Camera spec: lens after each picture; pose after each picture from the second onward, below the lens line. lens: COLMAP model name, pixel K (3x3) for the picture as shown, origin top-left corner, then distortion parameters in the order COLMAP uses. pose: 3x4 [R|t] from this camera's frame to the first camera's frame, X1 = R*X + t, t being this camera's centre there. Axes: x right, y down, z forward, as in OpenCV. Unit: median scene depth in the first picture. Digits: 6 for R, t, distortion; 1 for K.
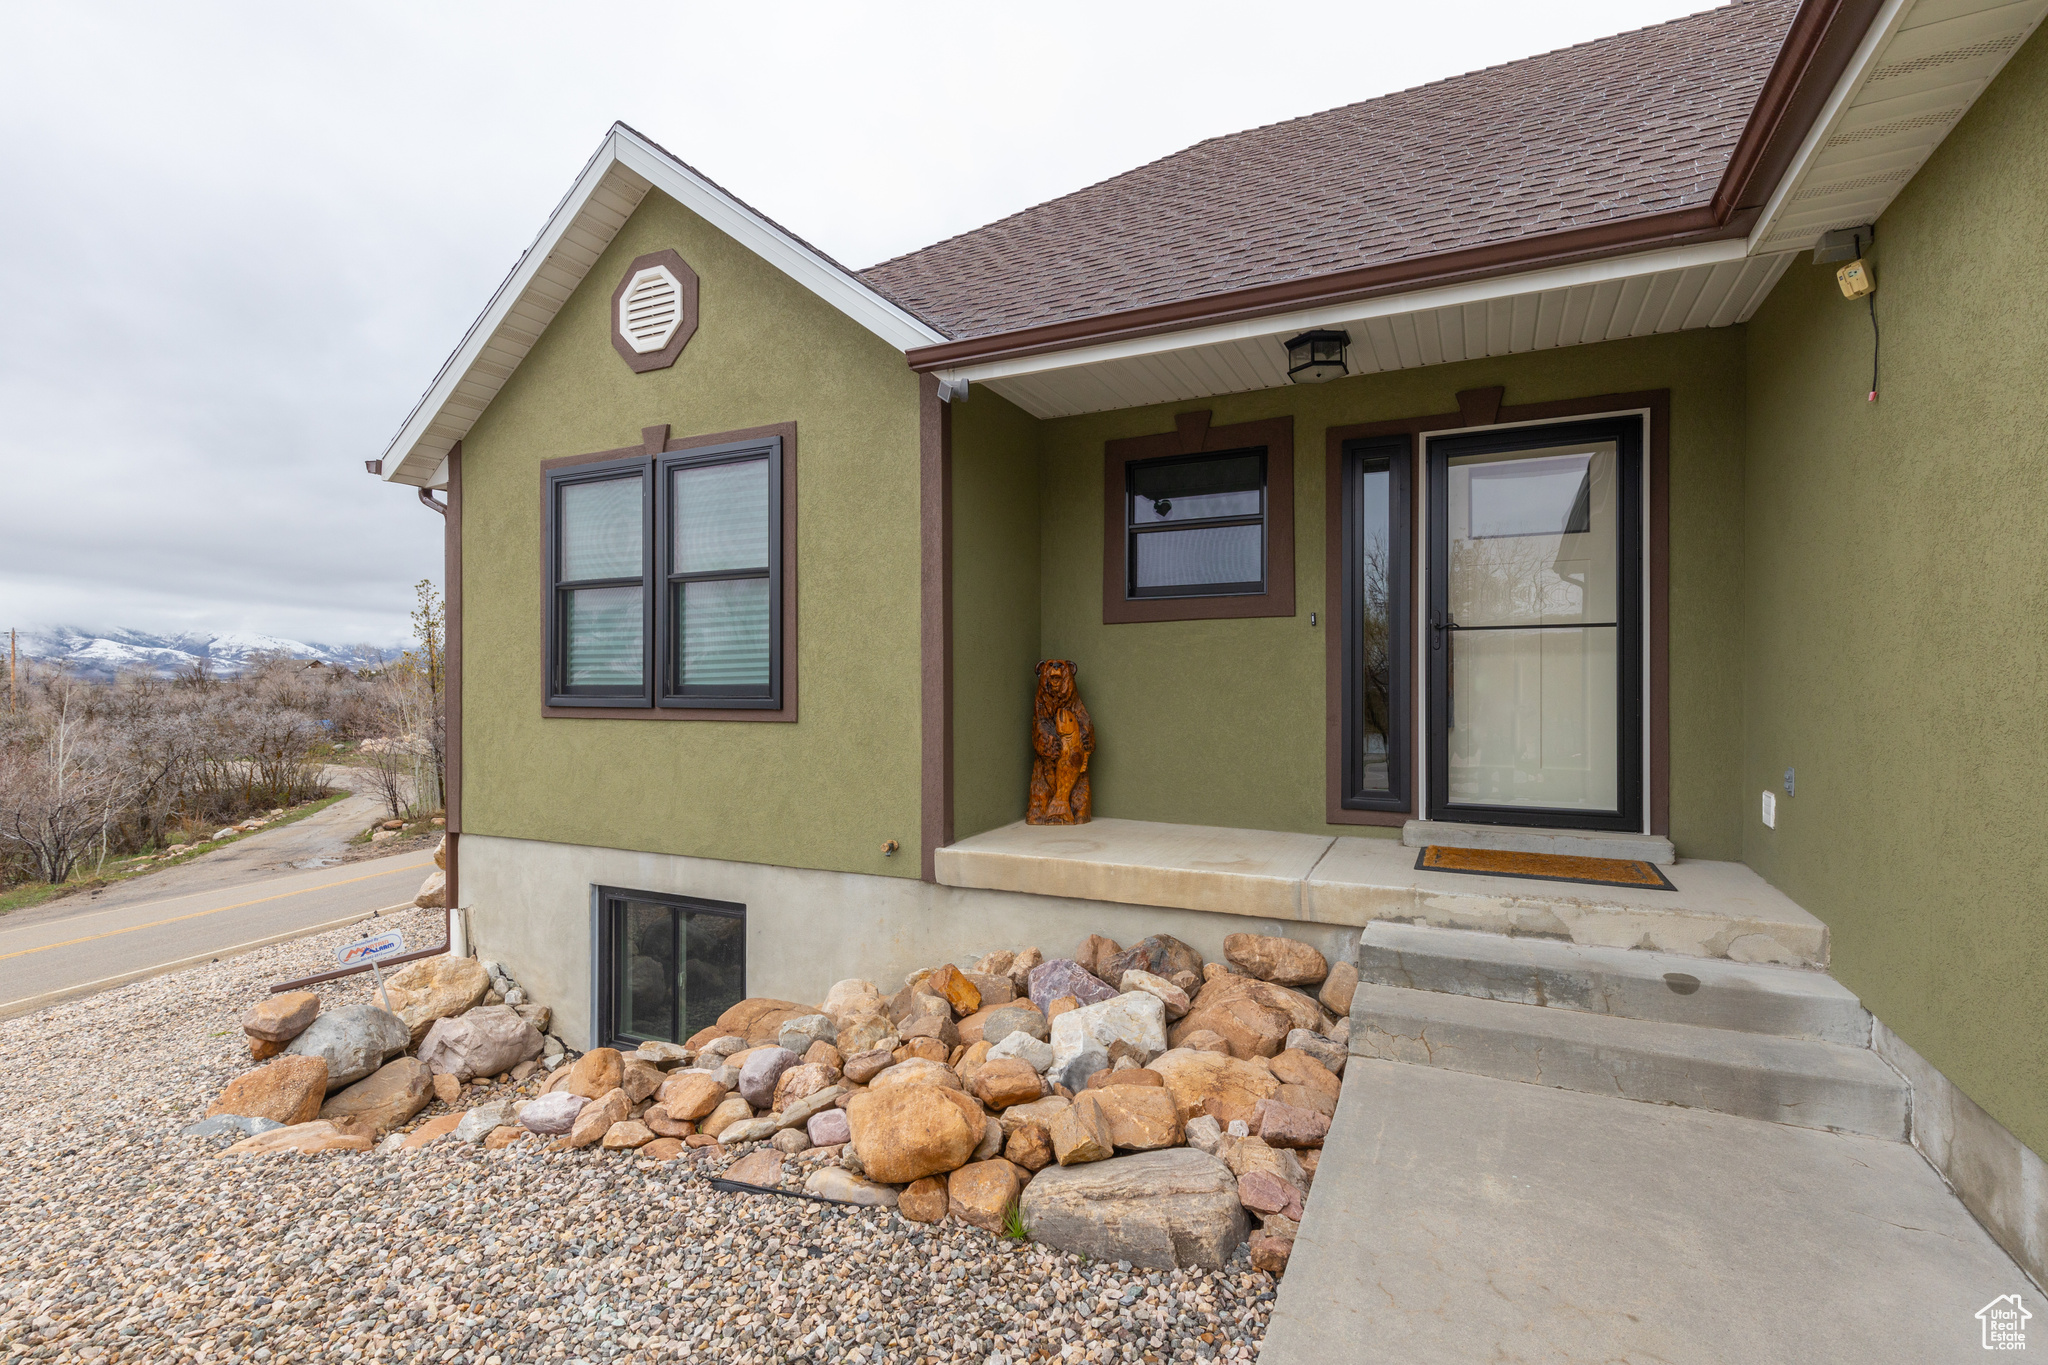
lens RADIAL K [[845.6, 0, 1025.4], [0, 845.6, 683.4], [0, 0, 1]] dist [0.000440, -0.000013]
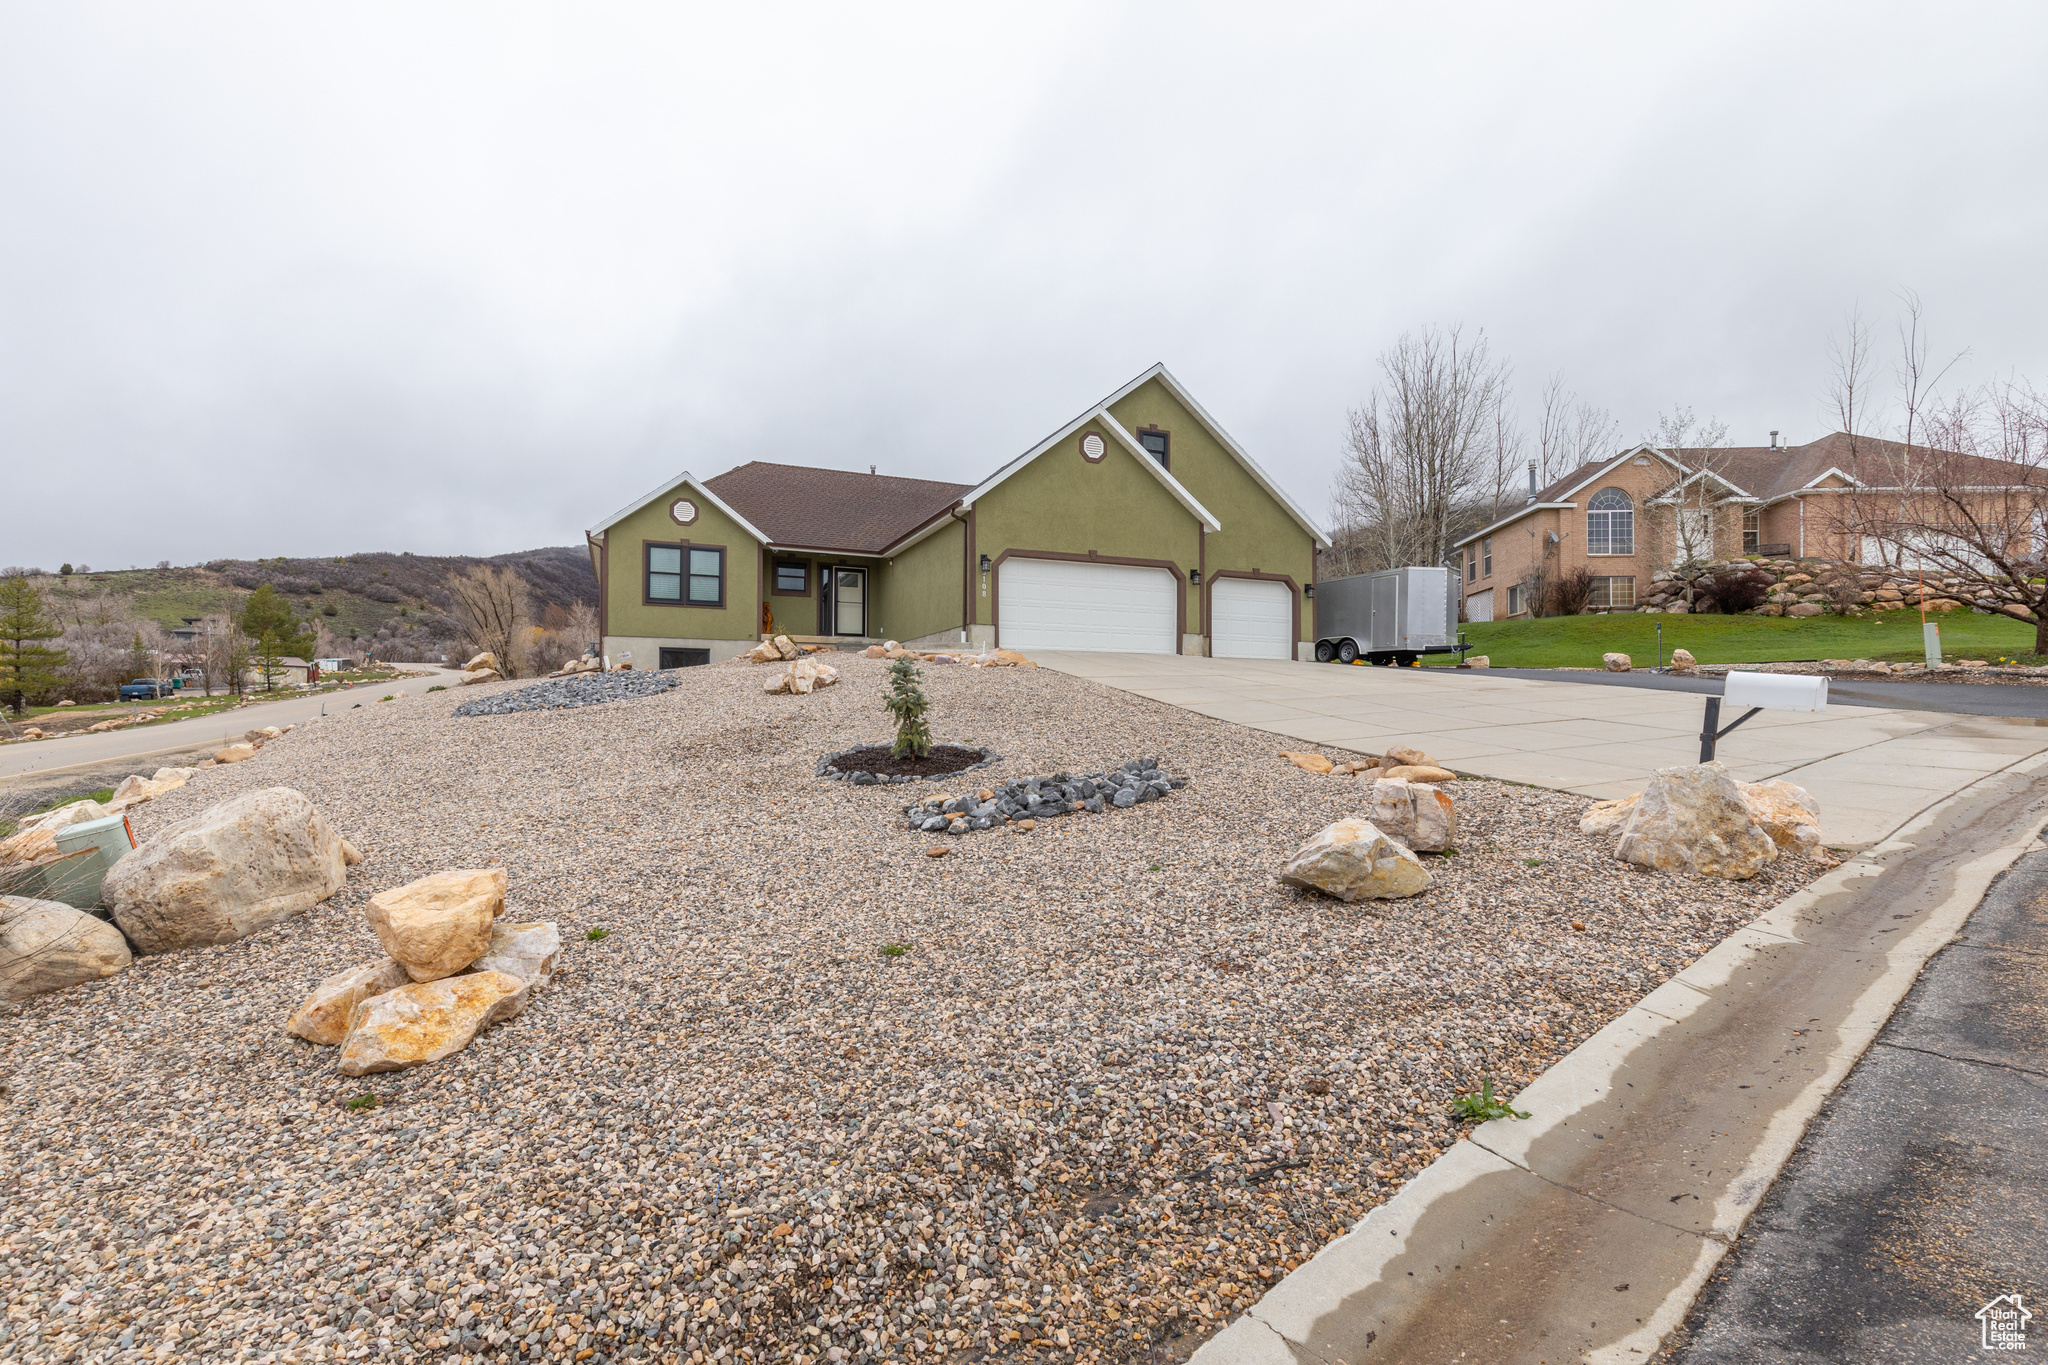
lens RADIAL K [[914.1, 0, 1016.2], [0, 914.1, 689.3], [0, 0, 1]] dist [0.002560, 0.000644]
pose [[0.648881, 0.021389, 0.760590, -2.913996], [-0.009293, 0.999753, -0.020186, 0.547503], [-0.760834, 0.006030, 0.648919, -3.346466]]
